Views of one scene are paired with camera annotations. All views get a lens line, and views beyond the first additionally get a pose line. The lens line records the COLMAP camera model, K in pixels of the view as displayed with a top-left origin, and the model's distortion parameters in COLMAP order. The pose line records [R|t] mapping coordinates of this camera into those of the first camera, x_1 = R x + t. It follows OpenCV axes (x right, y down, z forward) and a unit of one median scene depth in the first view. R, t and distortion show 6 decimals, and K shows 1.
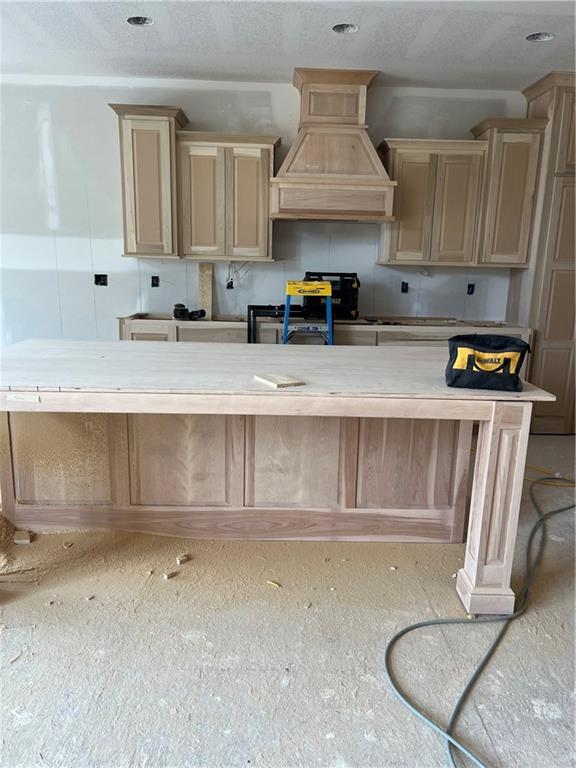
lens RADIAL K [[580.6, 0, 287.6], [0, 580.6, 387.2], [0, 0, 1]] dist [0.017732, 0.003244]
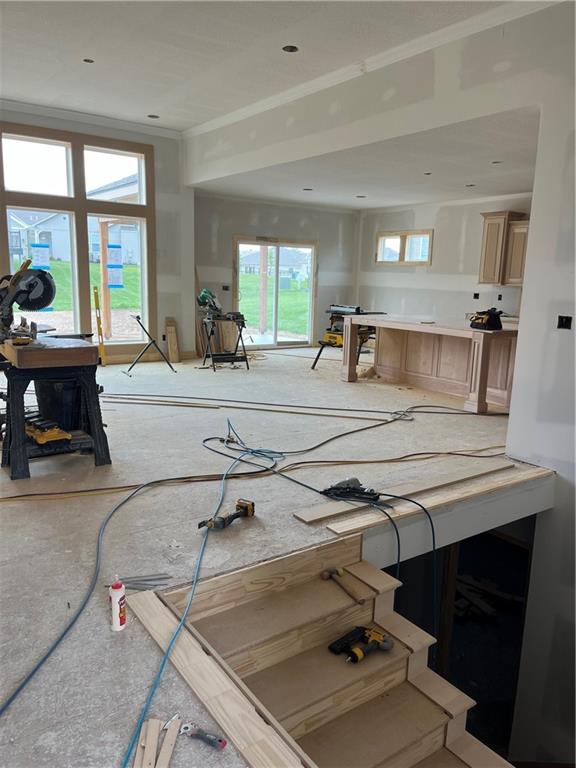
lens RADIAL K [[580.6, 0, 287.8], [0, 580.6, 385.2], [0, 0, 1]] dist [0.017732, 0.003244]
pose [[0.545990, 0.144146, -0.825298, 1.173132], [-0.191211, 0.980528, 0.044760, 0.170147], [0.815680, 0.133367, 0.562921, -0.692375]]
